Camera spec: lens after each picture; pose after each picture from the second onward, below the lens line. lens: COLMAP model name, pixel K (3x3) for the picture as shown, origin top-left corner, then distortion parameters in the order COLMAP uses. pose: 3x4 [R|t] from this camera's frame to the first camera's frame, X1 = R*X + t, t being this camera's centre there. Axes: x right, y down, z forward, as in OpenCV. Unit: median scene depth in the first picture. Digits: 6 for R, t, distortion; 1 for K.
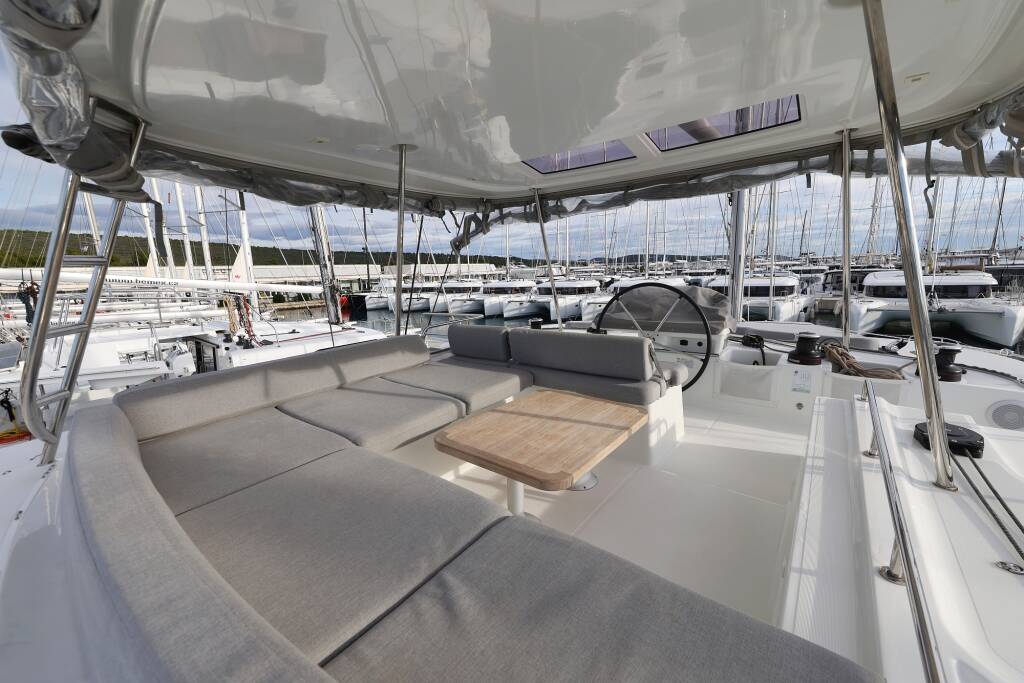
lens RADIAL K [[386.6, 0, 518.3], [0, 386.6, 337.4], [0, 0, 1]] dist [0.000275, 0.000049]
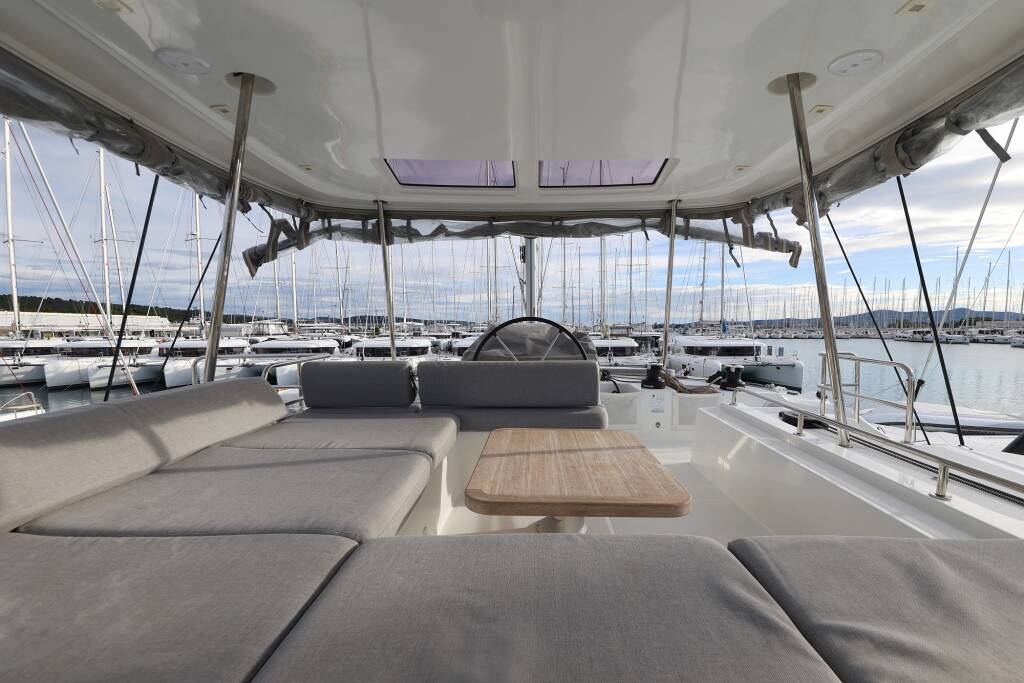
lens RADIAL K [[418.0, 0, 528.6], [0, 418.0, 358.4], [0, 0, 1]] dist [0.000269, -0.000026]
pose [[0.802245, -0.011420, 0.596886, -0.239914], [0.074495, 0.993917, -0.081110, 0.038498], [-0.592329, 0.109535, 0.798216, 0.153242]]
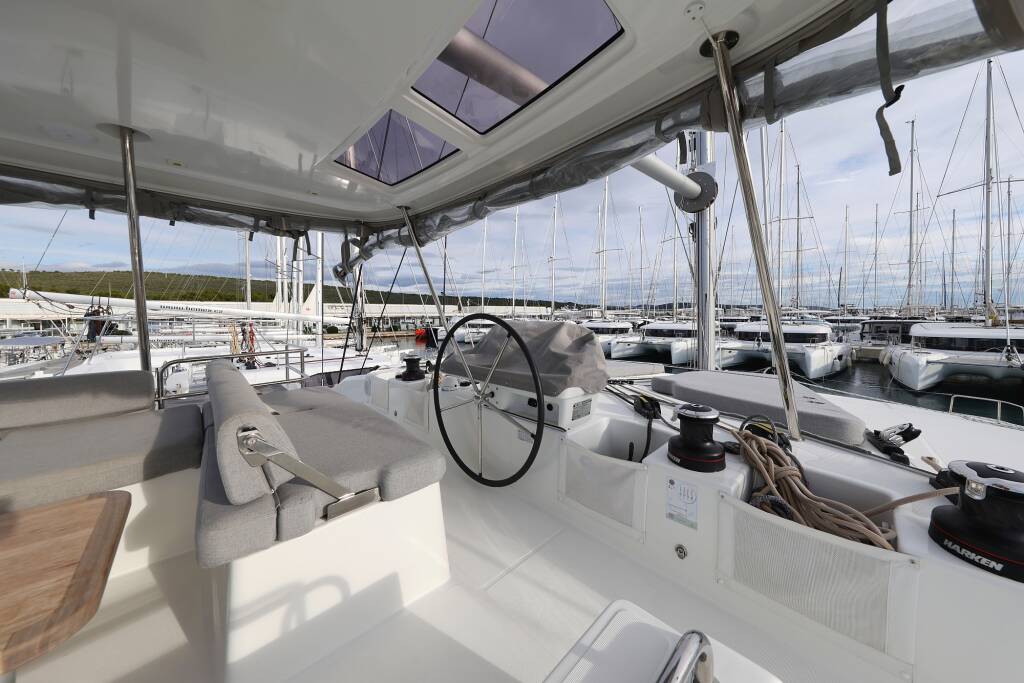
lens RADIAL K [[323.2, 0, 511.6], [0, 323.2, 317.9], [0, 0, 1]] dist [0.005061, 0.000018]
pose [[0.986648, 0.029434, -0.160185, 0.413574], [-0.053466, 0.987563, -0.147856, -0.040956], [0.153840, 0.154446, 0.975951, 0.360655]]
